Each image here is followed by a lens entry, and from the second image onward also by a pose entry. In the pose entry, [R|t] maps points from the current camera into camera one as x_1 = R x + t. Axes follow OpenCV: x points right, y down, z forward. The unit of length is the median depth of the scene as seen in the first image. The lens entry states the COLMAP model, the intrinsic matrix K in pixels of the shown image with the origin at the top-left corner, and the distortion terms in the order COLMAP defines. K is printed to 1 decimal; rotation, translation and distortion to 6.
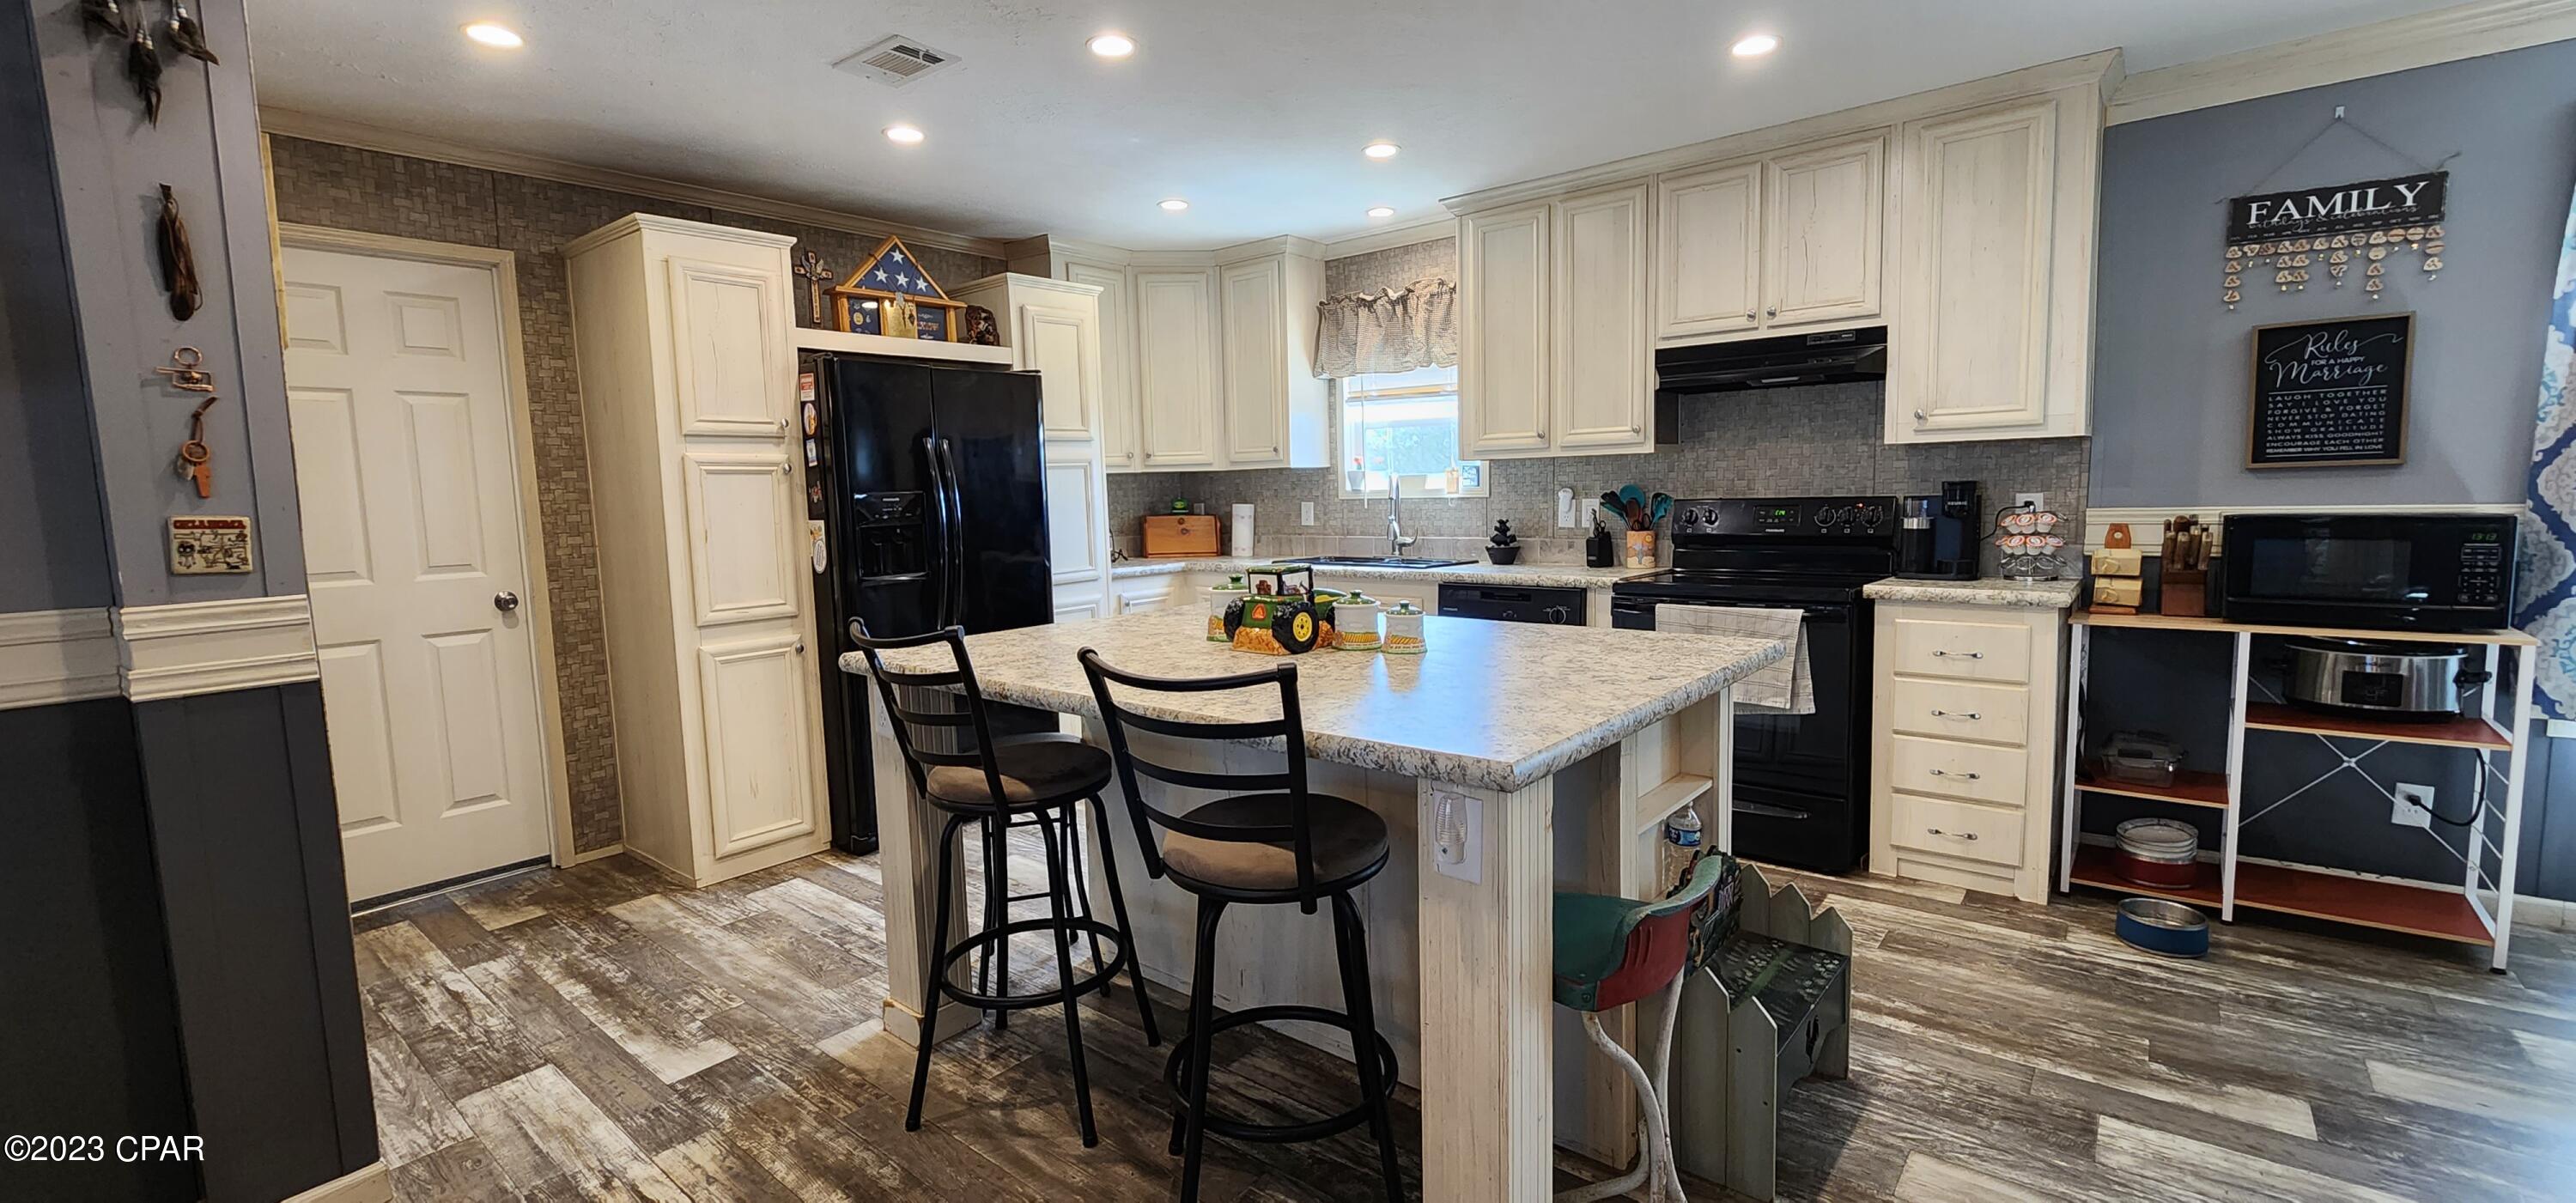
lens RADIAL K [[1070.0, 0, 1278.7], [0, 1070.0, 586.4], [0, 0, 1]] dist [-0.001406, 0.001763]
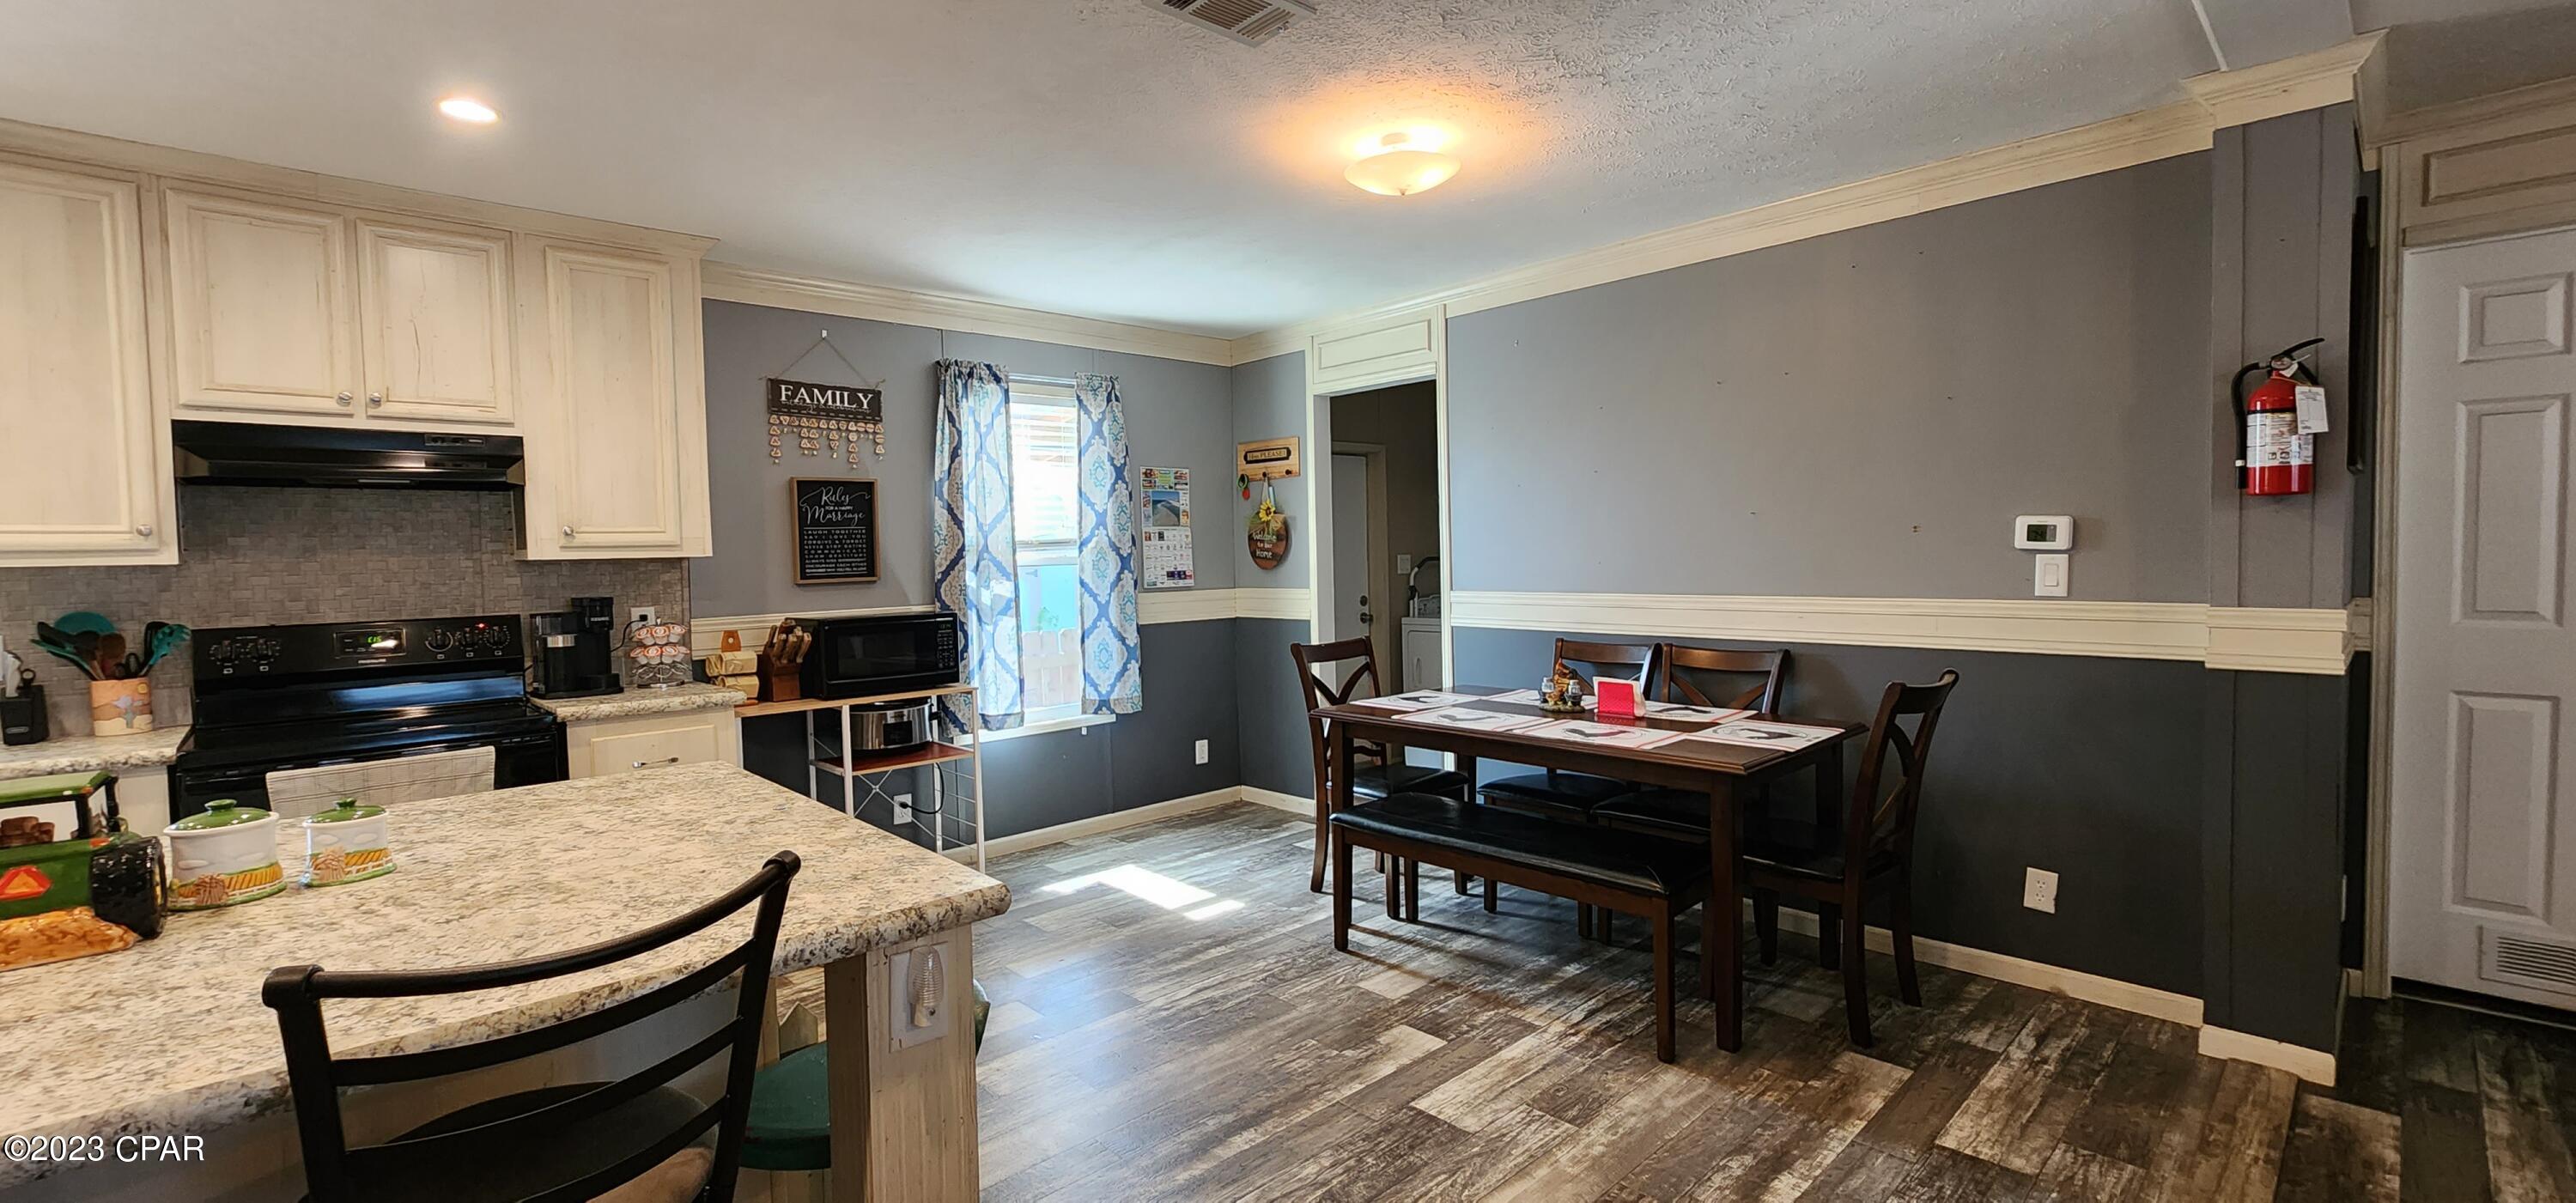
lens RADIAL K [[1070.0, 0, 1276.2], [0, 1070.0, 601.1], [0, 0, 1]] dist [-0.001406, 0.001763]
pose [[0.125985, -0.021034, 0.991809, -0.291801], [0.110258, 0.993878, 0.007072, -0.030464], [-0.985886, 0.108463, 0.127532, 0.228092]]
